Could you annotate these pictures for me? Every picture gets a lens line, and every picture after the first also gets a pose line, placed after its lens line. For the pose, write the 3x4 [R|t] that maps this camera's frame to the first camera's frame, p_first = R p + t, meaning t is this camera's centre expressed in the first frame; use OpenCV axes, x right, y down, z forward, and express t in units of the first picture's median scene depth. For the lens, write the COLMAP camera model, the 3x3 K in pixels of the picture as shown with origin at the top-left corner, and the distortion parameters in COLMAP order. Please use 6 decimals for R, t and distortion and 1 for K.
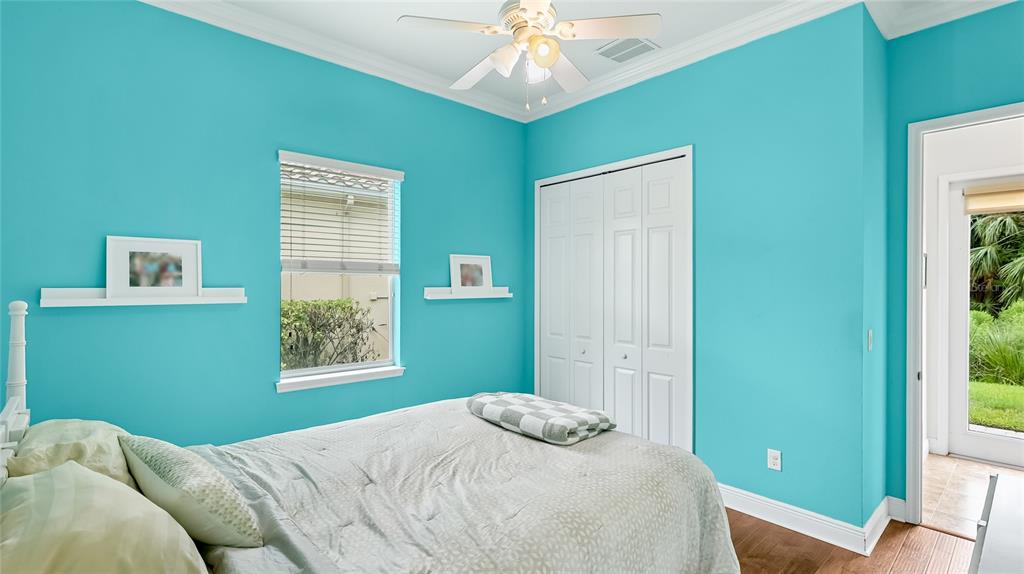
lens RADIAL K [[472.1, 0, 506.2], [0, 472.1, 285.6], [0, 0, 1]] dist [-0.005286, -0.000237]
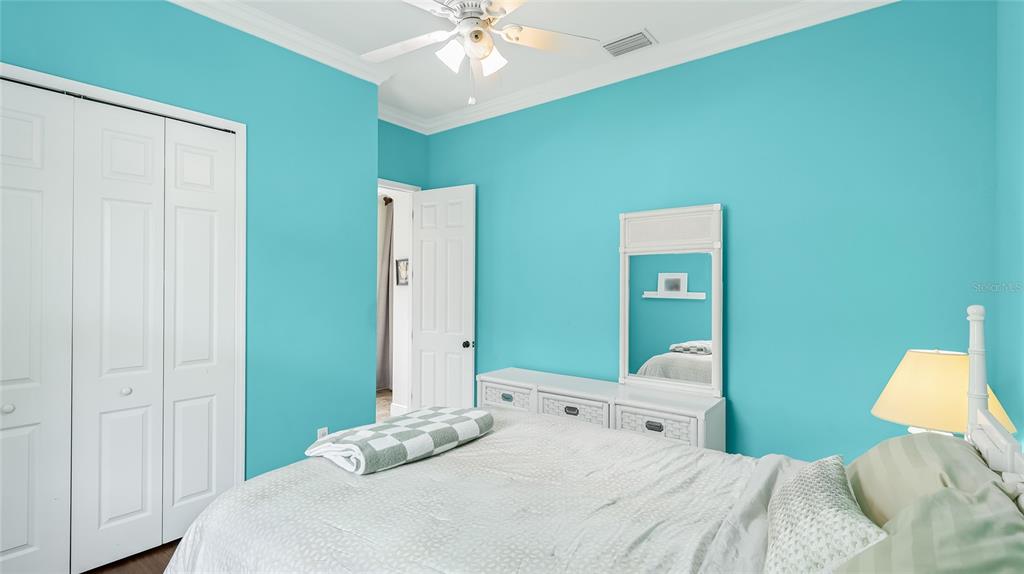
lens RADIAL K [[472.1, 0, 510.9], [0, 472.1, 286.6], [0, 0, 1]] dist [-0.005286, -0.000237]
pose [[-0.178318, -0.003453, 0.983967, -0.576170], [-0.002896, 0.999991, 0.002985, -0.000495], [-0.983969, -0.002318, -0.178327, 0.687157]]
